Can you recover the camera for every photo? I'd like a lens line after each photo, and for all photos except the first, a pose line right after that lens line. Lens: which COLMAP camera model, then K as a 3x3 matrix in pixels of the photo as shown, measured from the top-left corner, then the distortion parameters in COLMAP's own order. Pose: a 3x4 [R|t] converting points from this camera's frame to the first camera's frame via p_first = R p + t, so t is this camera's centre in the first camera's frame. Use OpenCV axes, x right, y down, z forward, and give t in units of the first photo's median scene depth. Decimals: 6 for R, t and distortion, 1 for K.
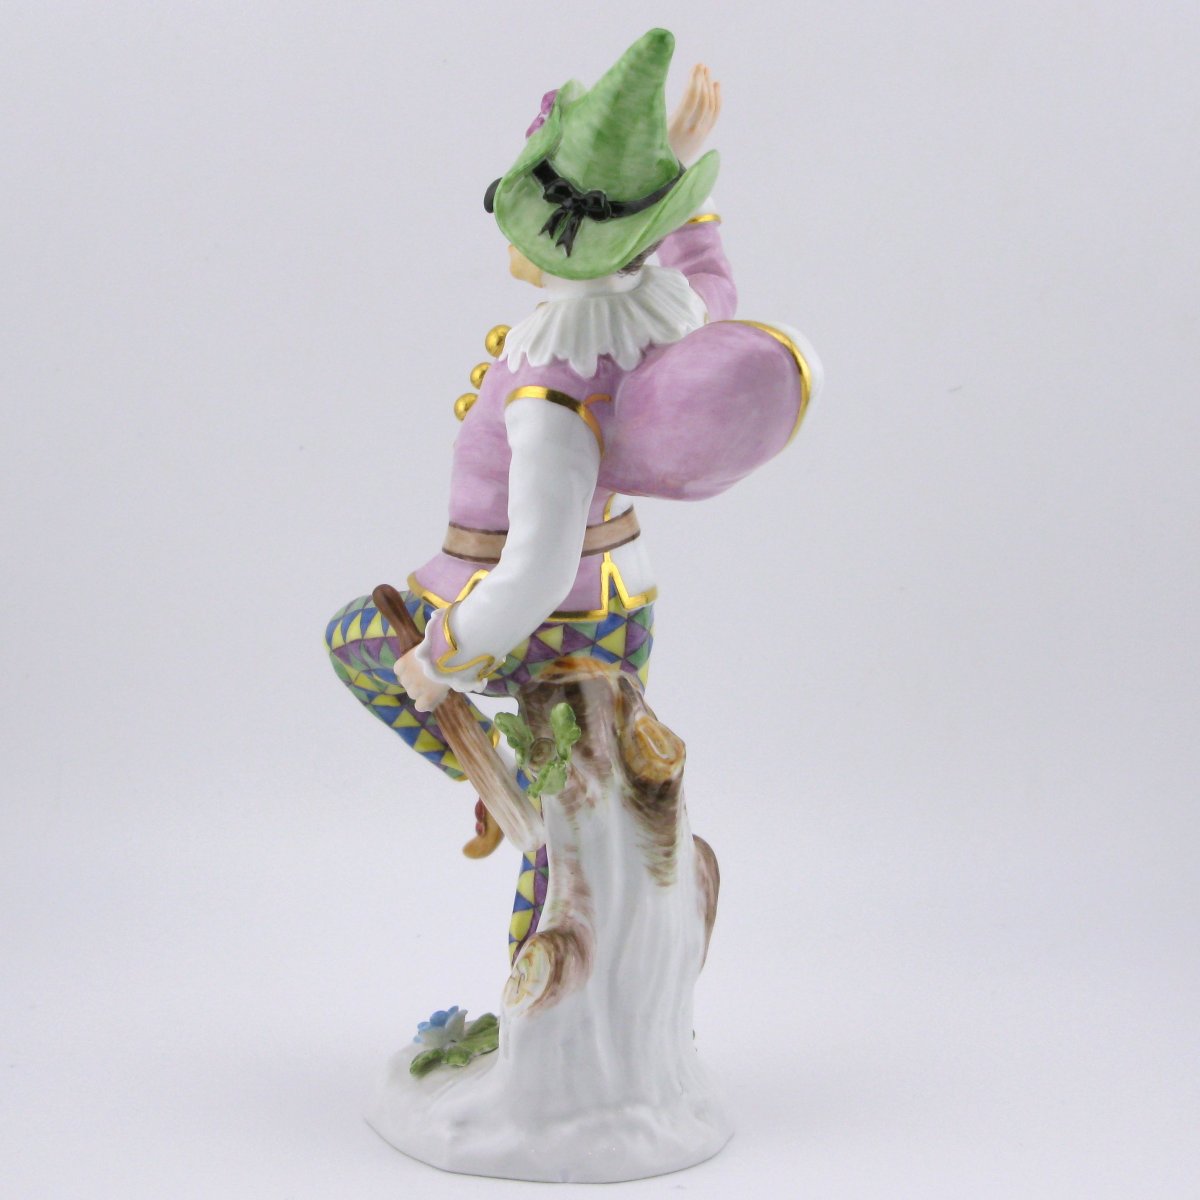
lens RADIAL K [[2317.0, 0, 598.3], [0, 2317.0, 589.7], [0, 0, 1]] dist [-0.125760, 0.000000]
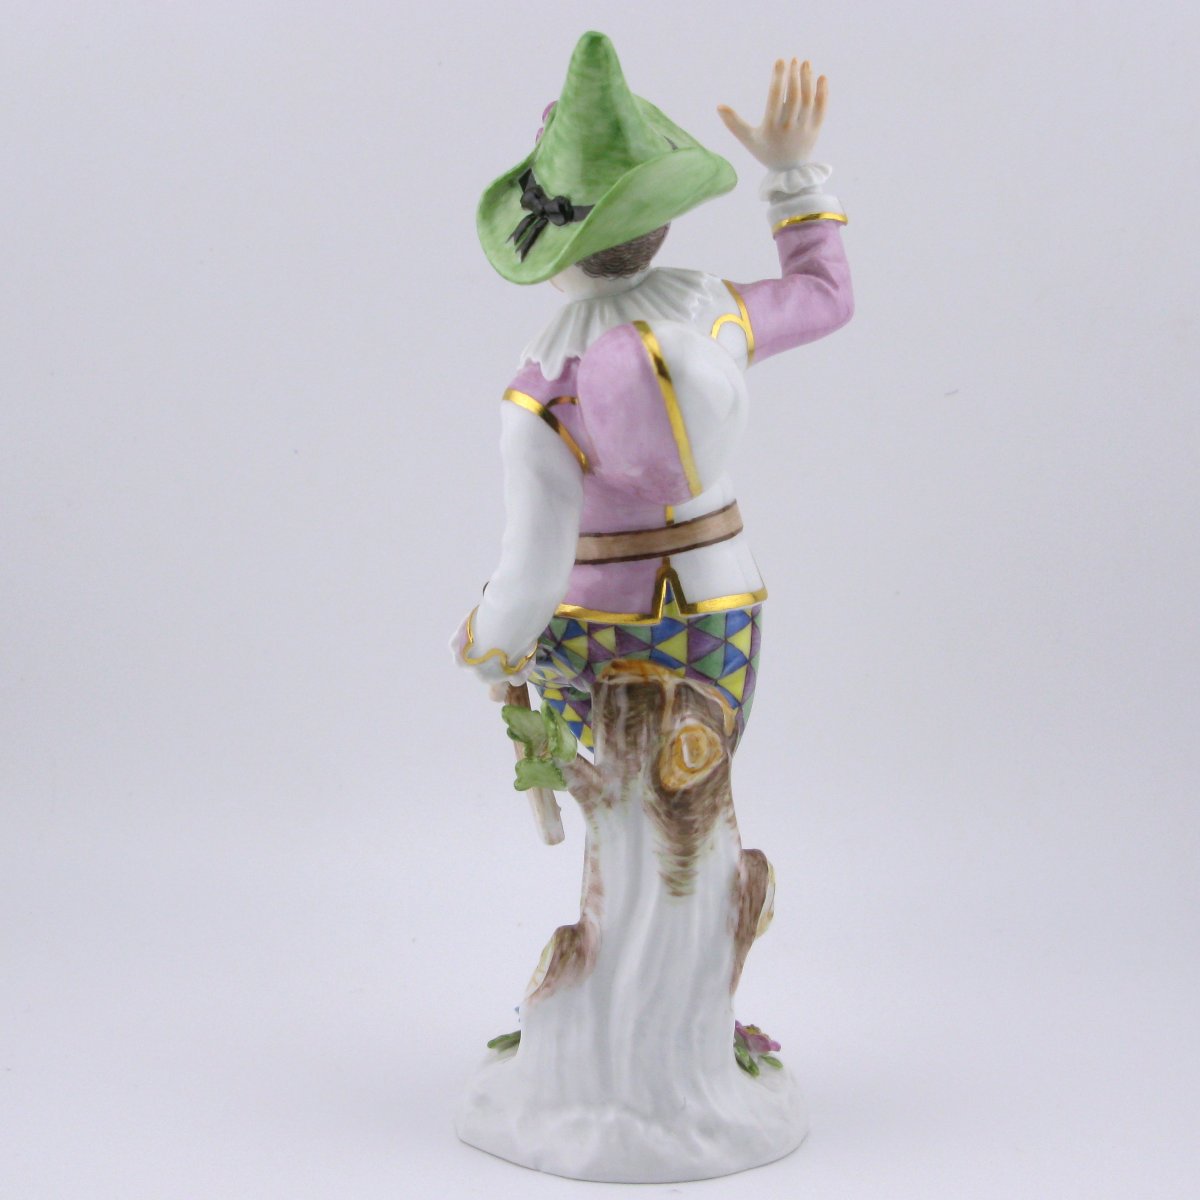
lens RADIAL K [[2317.0, 0, 599.3], [0, 2317.0, 609.0], [0, 0, 1]] dist [-0.125760, 0.000000]
pose [[0.834614, 0.052581, -0.548320, 0.536229], [-0.055220, 0.998406, 0.011690, -0.003936], [0.548061, 0.020521, 0.836187, 0.152480]]
